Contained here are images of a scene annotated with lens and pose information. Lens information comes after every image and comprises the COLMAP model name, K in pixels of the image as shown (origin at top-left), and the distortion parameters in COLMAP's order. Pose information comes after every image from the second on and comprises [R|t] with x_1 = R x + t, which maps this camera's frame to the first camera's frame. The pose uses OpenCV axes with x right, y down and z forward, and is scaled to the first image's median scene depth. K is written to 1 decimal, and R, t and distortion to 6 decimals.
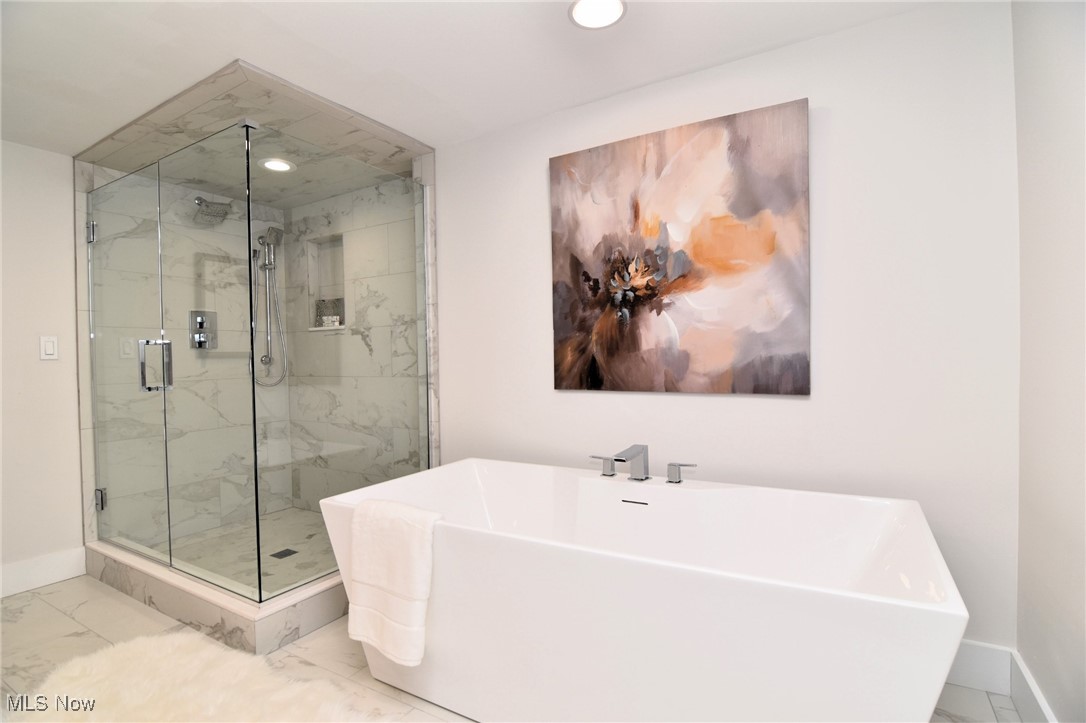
lens RADIAL K [[524.1, 0, 543.0], [0, 524.1, 361.5], [0, 0, 1]] dist [0.001728, -0.013205]
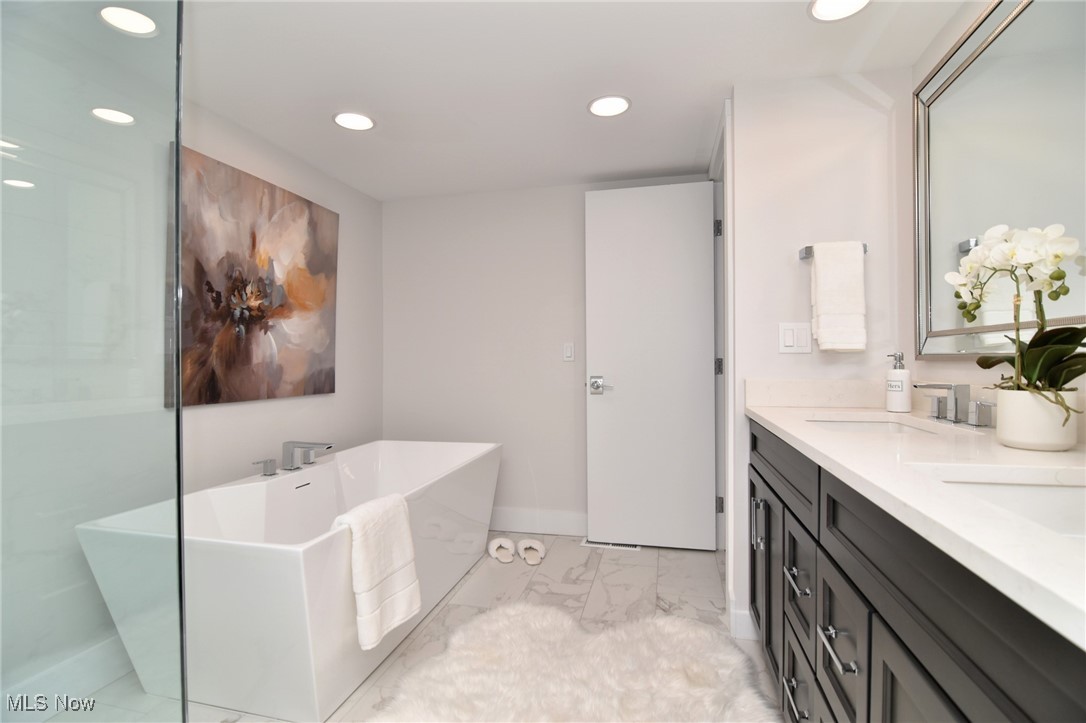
lens RADIAL K [[524.1, 0, 543.0], [0, 524.1, 361.5], [0, 0, 1]] dist [0.001728, -0.013205]
pose [[-0.292057, 0.020127, 0.956189, -1.061723], [0.023209, 0.999633, -0.013952, 0.003816], [-0.956119, 0.018117, -0.292417, 0.725148]]
